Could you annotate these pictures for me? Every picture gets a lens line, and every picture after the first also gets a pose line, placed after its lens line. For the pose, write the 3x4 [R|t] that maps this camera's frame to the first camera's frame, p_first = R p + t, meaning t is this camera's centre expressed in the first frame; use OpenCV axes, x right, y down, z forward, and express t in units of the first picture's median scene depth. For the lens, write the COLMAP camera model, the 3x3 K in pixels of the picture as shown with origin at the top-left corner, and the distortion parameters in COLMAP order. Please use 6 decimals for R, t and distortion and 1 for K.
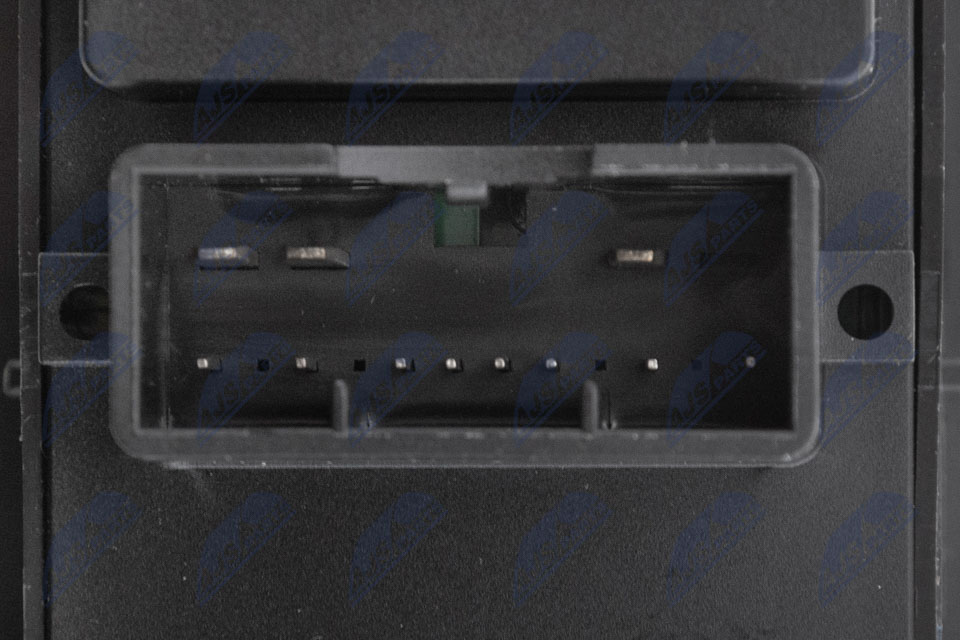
lens RADIAL K [[4399.0, 0, 482.5], [0, 4399.0, 319.8], [0, 0, 1]] dist [0.560815, 0.000000]
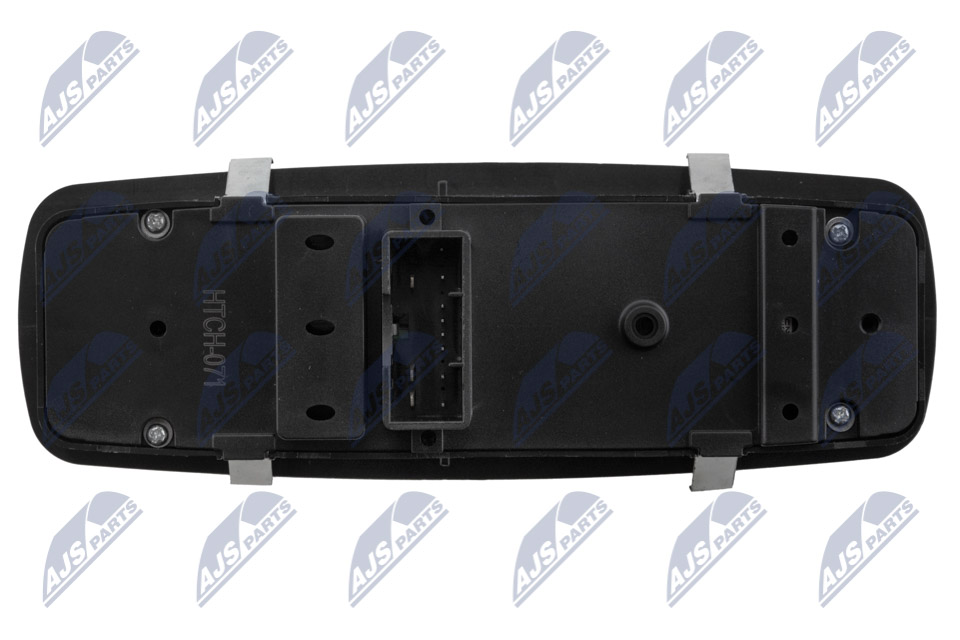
lens RADIAL K [[3835.8, 0, 474.4], [0, 3835.8, 319.3], [0, 0, 1]] dist [0.134706, 0.000000]
pose [[-0.003238, -0.999188, 0.040170, -0.118481], [0.998761, -0.001236, 0.049755, -0.117579], [-0.049665, 0.040281, 0.997953, -2.065337]]
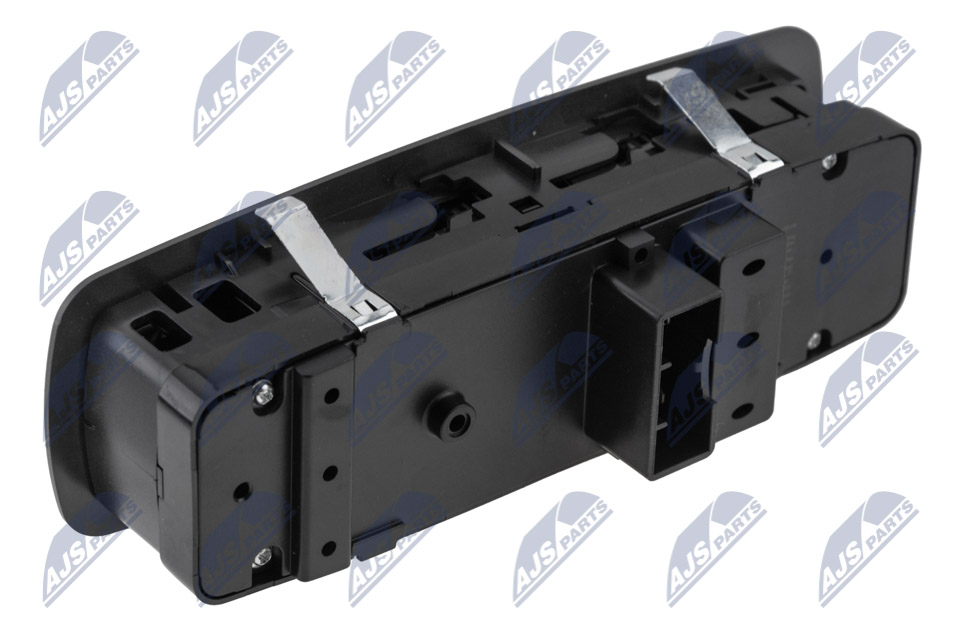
lens RADIAL K [[3552.2, 0, 482.6], [0, 3552.2, 319.8], [0, 0, 1]] dist [0.114728, 0.000000]
pose [[-0.003193, -0.999195, 0.039986, -0.108388], [0.998818, -0.001248, 0.048592, -0.094481], [-0.048503, 0.040094, 0.998018, -1.817891]]
